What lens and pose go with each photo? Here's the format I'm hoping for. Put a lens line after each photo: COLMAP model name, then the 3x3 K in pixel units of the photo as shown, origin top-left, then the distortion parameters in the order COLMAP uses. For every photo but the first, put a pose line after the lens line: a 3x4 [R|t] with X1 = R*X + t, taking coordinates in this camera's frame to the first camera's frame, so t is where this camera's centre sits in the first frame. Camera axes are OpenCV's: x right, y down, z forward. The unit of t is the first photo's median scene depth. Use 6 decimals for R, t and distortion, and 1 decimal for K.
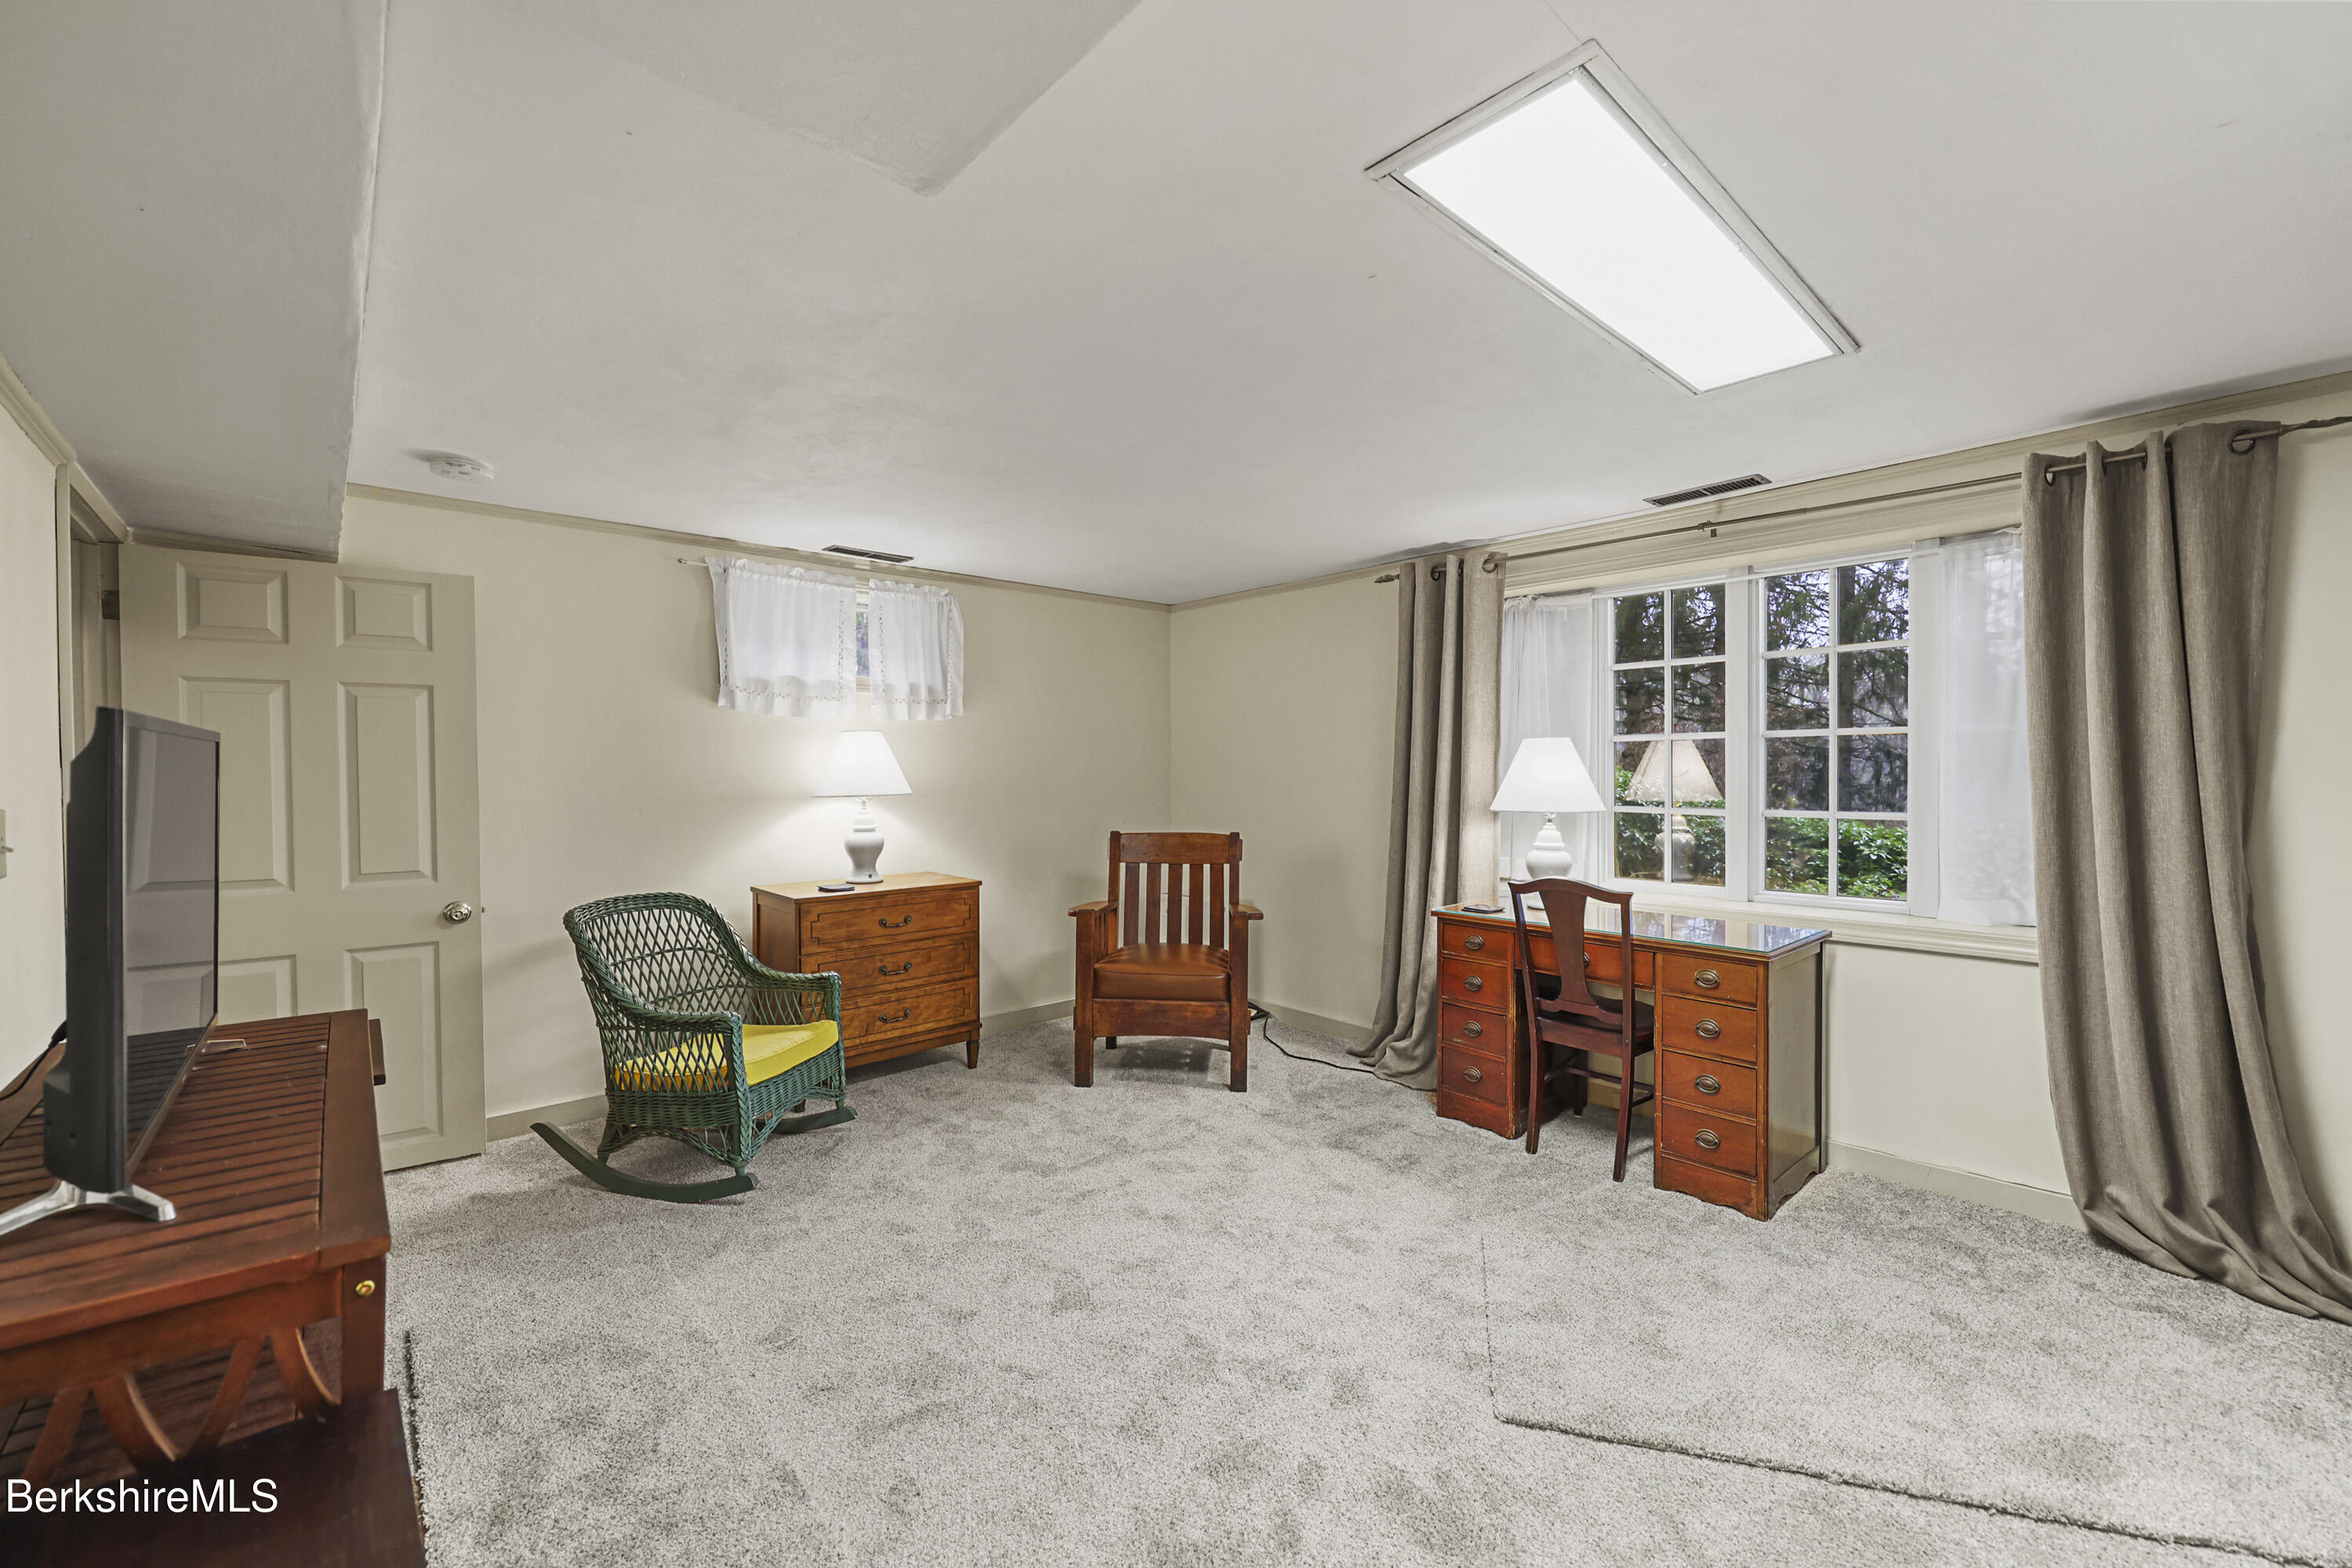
lens RADIAL K [[950.7, 0, 1174.5], [0, 950.7, 783.1], [0, 0, 1]] dist [0.000708, -0.000518]
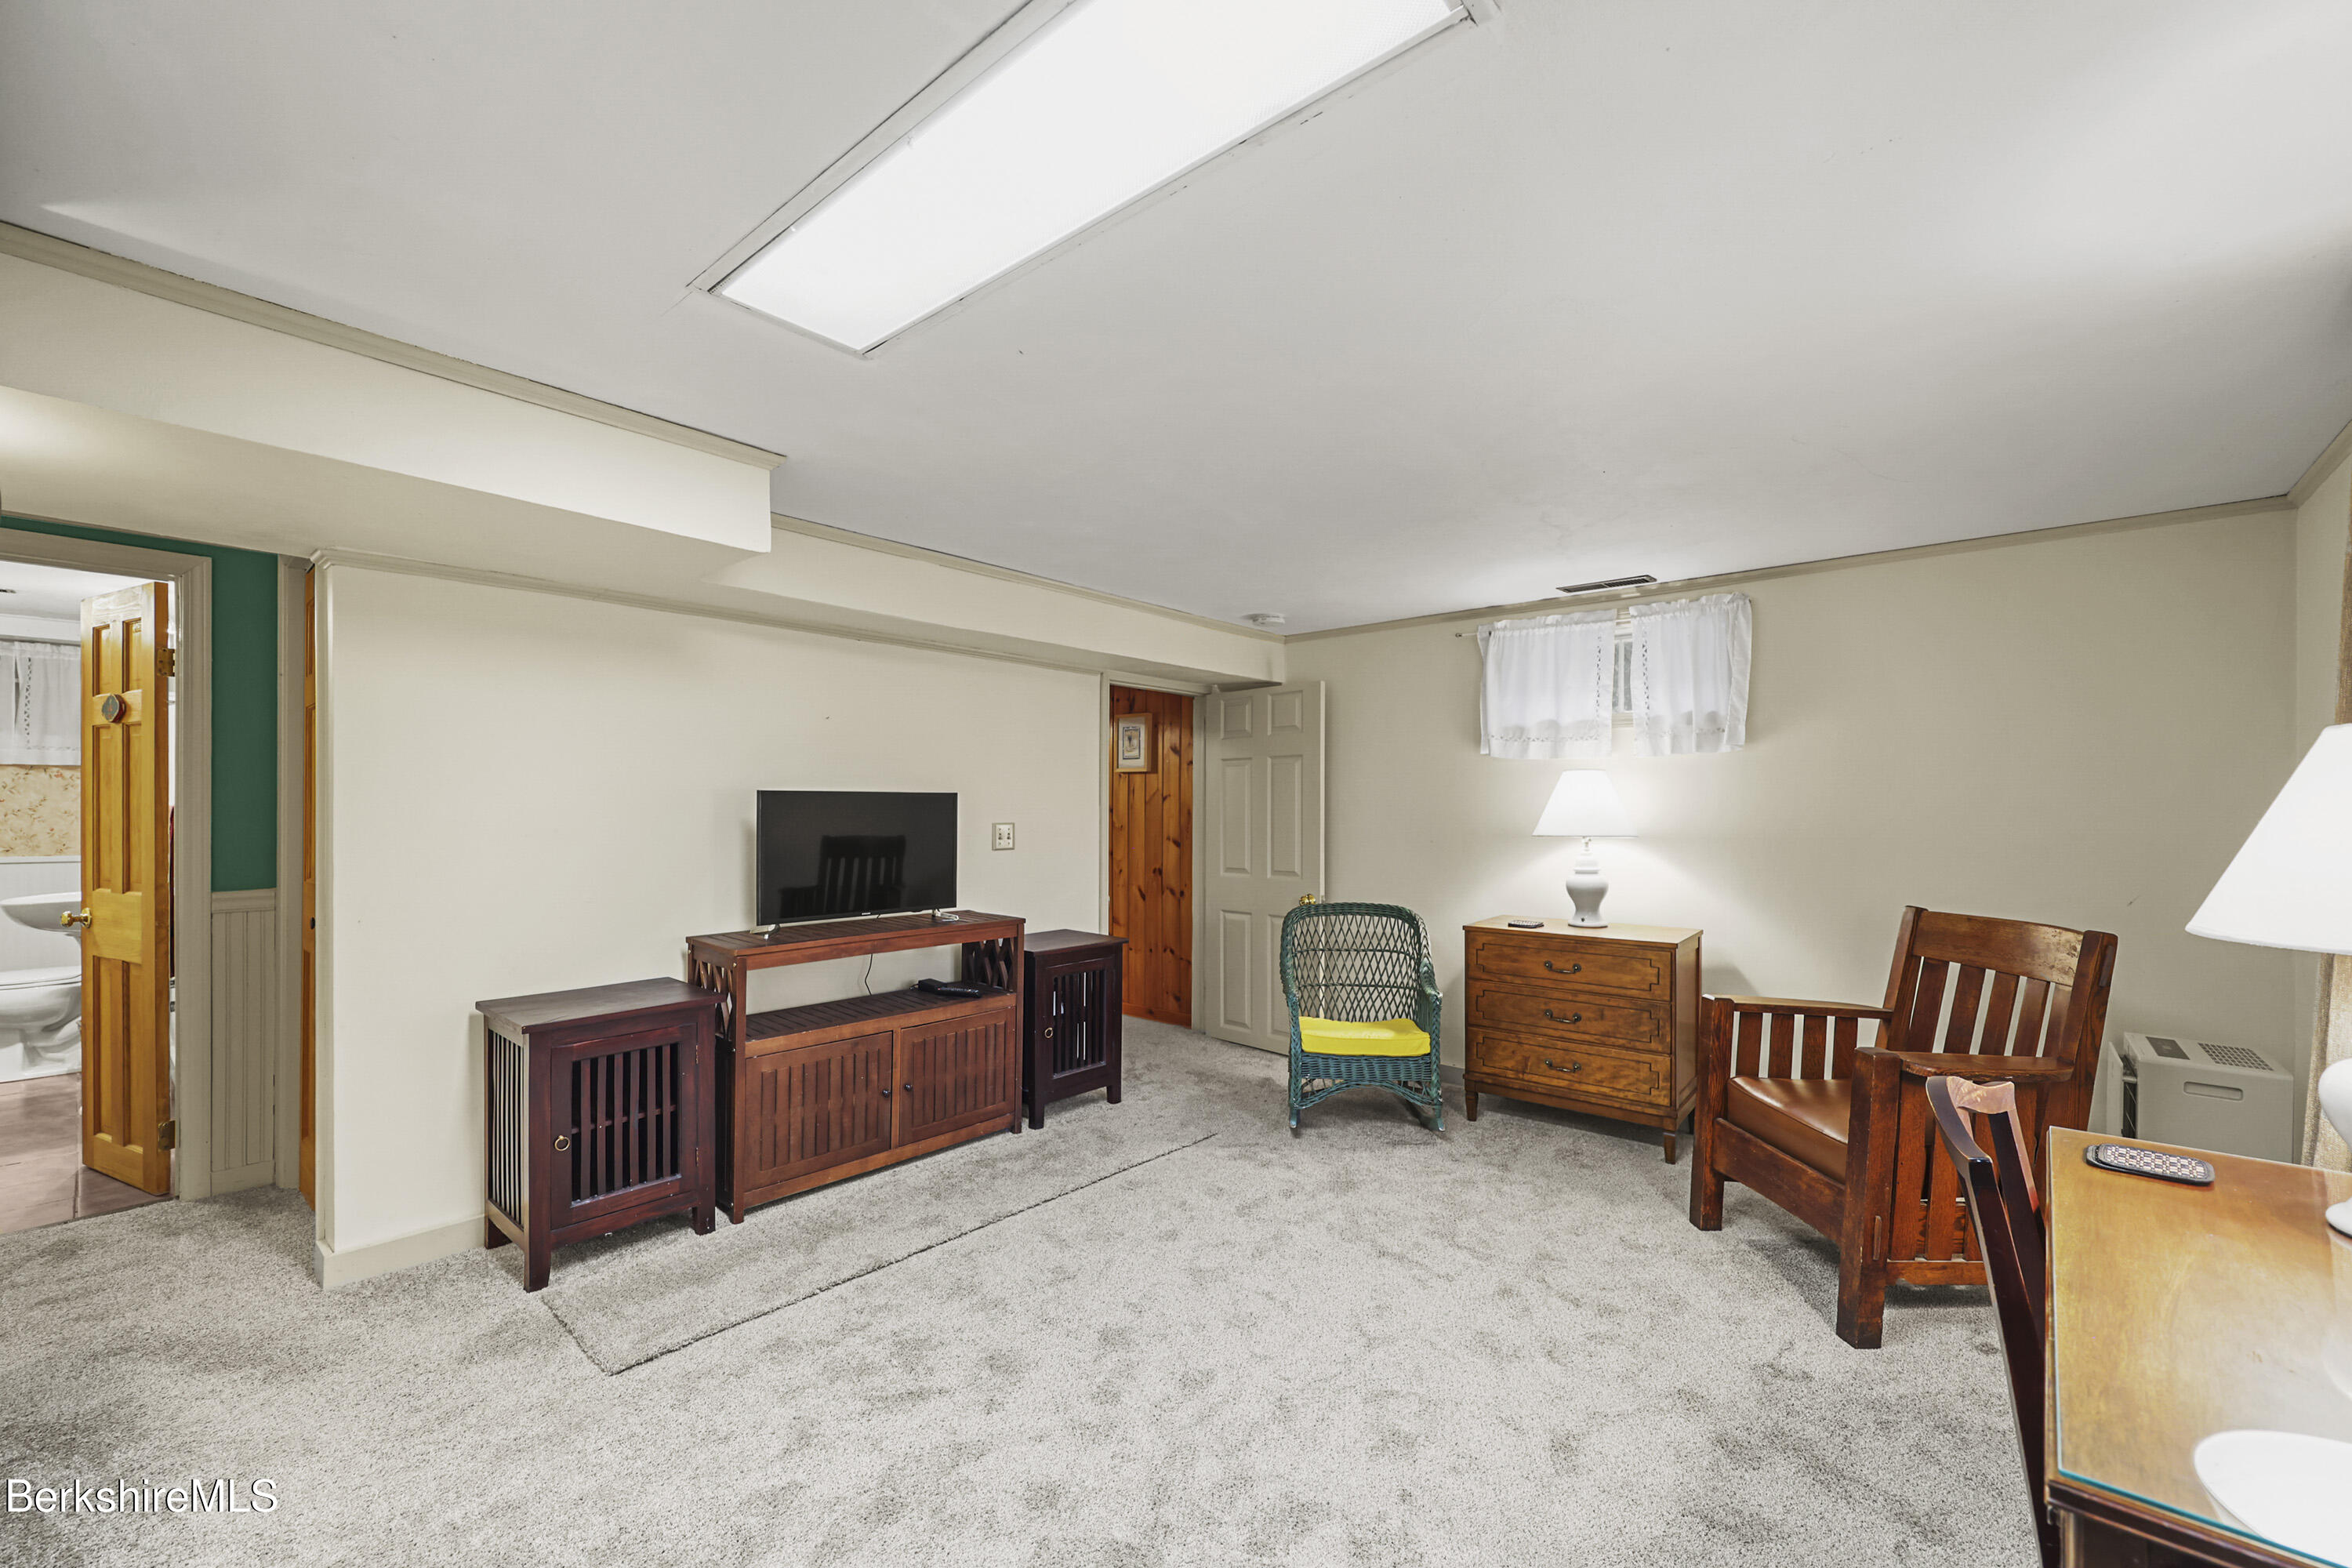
lens RADIAL K [[950.7, 0, 1176.8], [0, 950.7, 804.6], [0, 0, 1]] dist [0.000708, -0.000518]
pose [[0.127103, 0.003998, -0.991881, 0.623652], [-0.011639, 0.999929, 0.002539, -0.018512], [0.991821, 0.011222, 0.127141, 0.491906]]
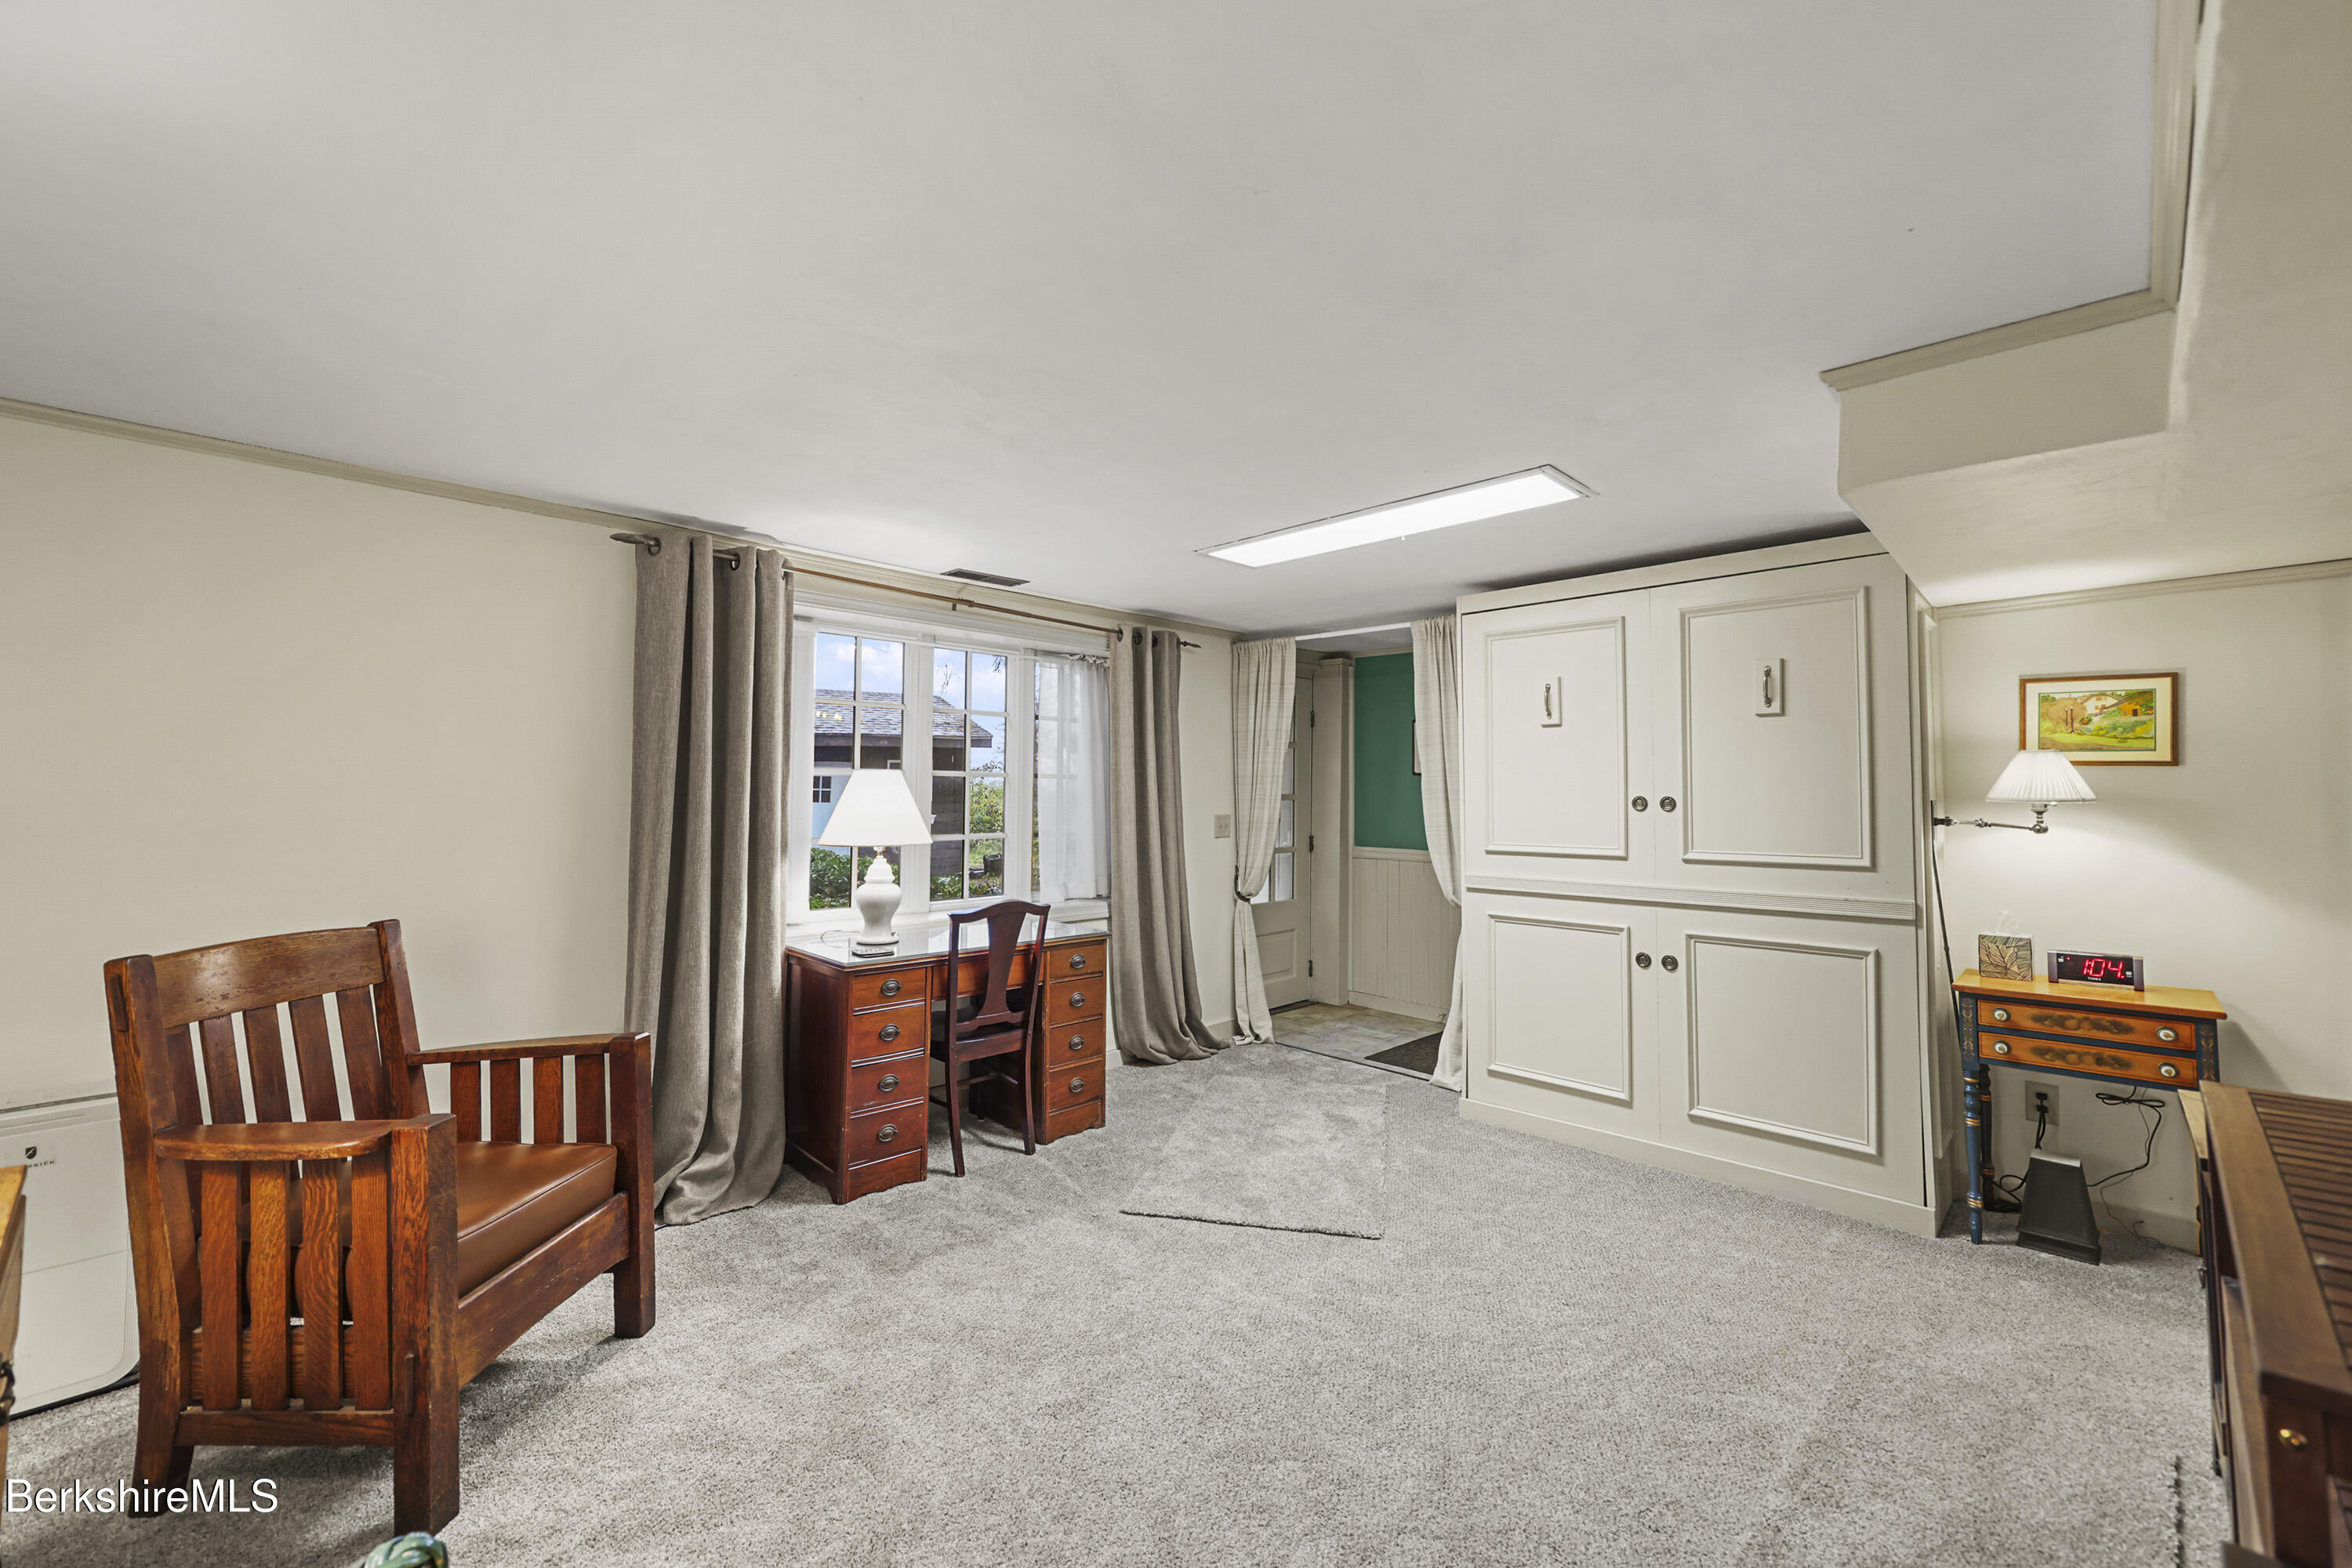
lens RADIAL K [[950.7, 0, 1171.2], [0, 950.7, 777.2], [0, 0, 1]] dist [0.000708, -0.000518]
pose [[-0.053244, 0.029890, 0.998134, -0.570016], [0.015098, 0.999462, -0.029124, -0.006654], [-0.998467, 0.013519, -0.053667, 0.695906]]
